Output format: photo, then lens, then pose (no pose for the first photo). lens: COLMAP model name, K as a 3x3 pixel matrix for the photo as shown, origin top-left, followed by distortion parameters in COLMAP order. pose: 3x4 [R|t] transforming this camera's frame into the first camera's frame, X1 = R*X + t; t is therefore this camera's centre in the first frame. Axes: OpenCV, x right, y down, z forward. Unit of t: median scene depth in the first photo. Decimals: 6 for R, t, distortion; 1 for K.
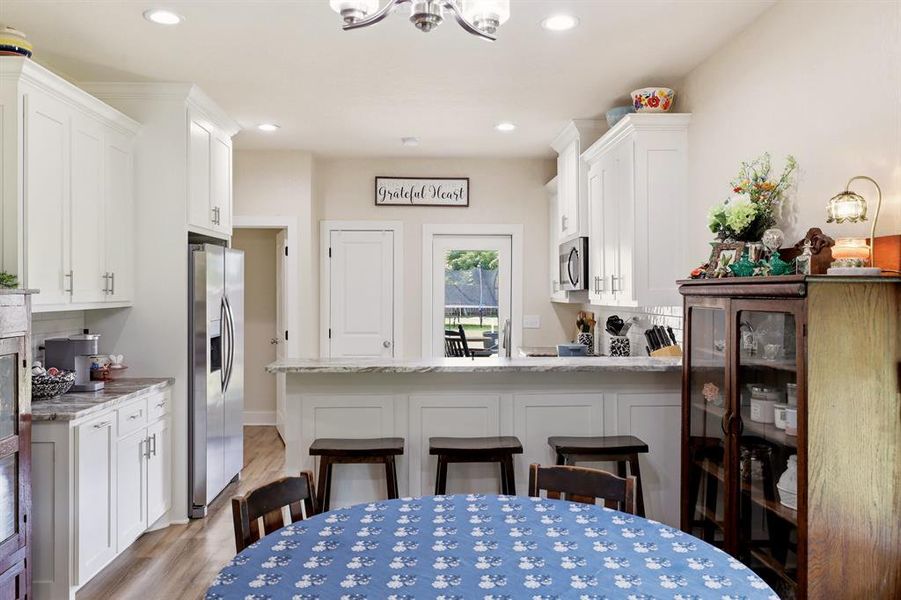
lens RADIAL K [[684.7, 0, 444.6], [0, 684.7, 295.8], [0, 0, 1]] dist [0.010923, 0.010654]
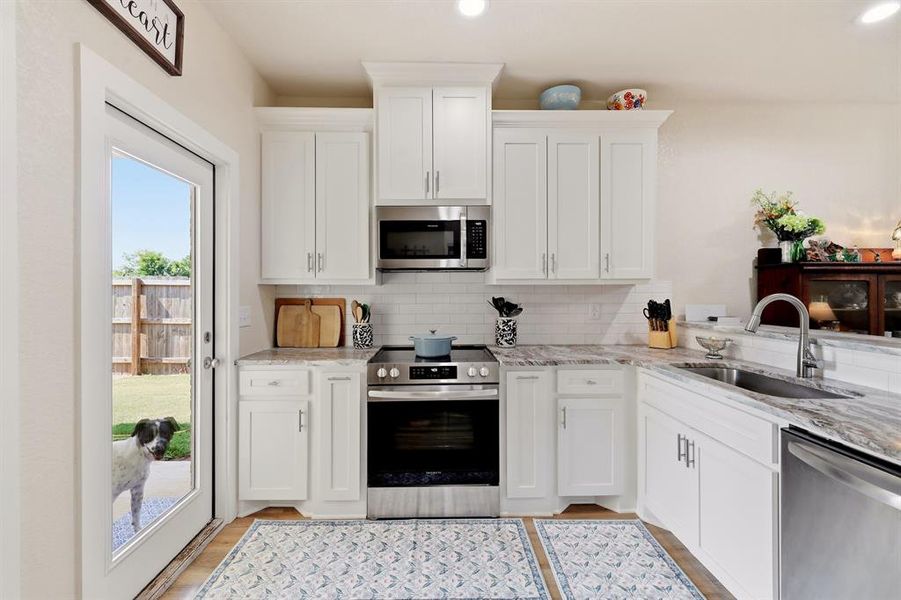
lens RADIAL K [[382.7, 0, 444.1], [0, 382.7, 293.9], [0, 0, 1]] dist [0.002011, 0.001116]
pose [[0.014422, -0.003127, 0.999891, -0.278709], [0.005656, 0.999979, 0.003046, 0.022296], [-0.999880, 0.005612, 0.014440, 1.048319]]
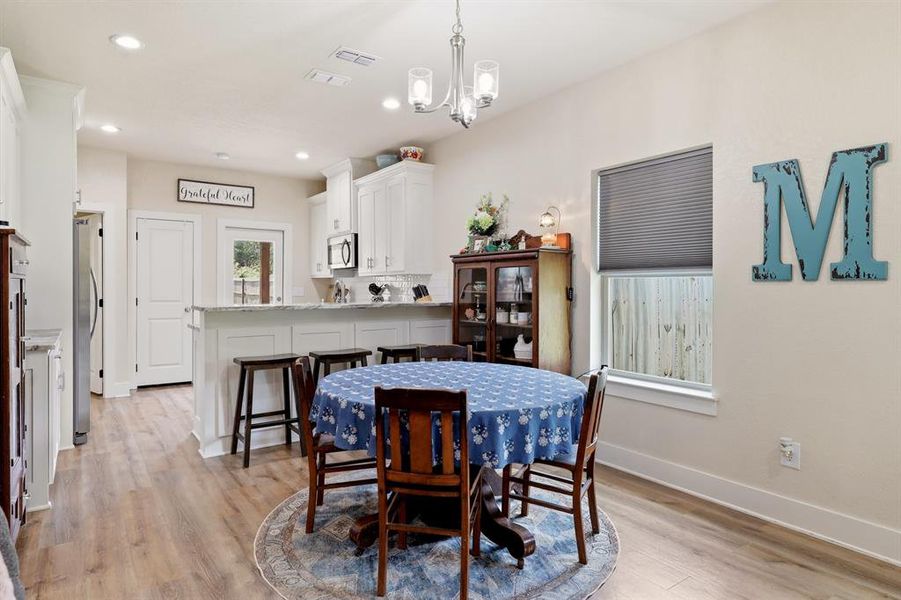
lens RADIAL K [[519.6, 0, 445.8], [0, 519.6, 288.1], [0, 0, 1]] dist [0.001389, 0.003201]
pose [[0.837277, -0.000194, 0.546779, -0.270713], [0.002042, 0.999994, -0.002772, 0.043009], [-0.546775, 0.003437, 0.837273, -0.106236]]
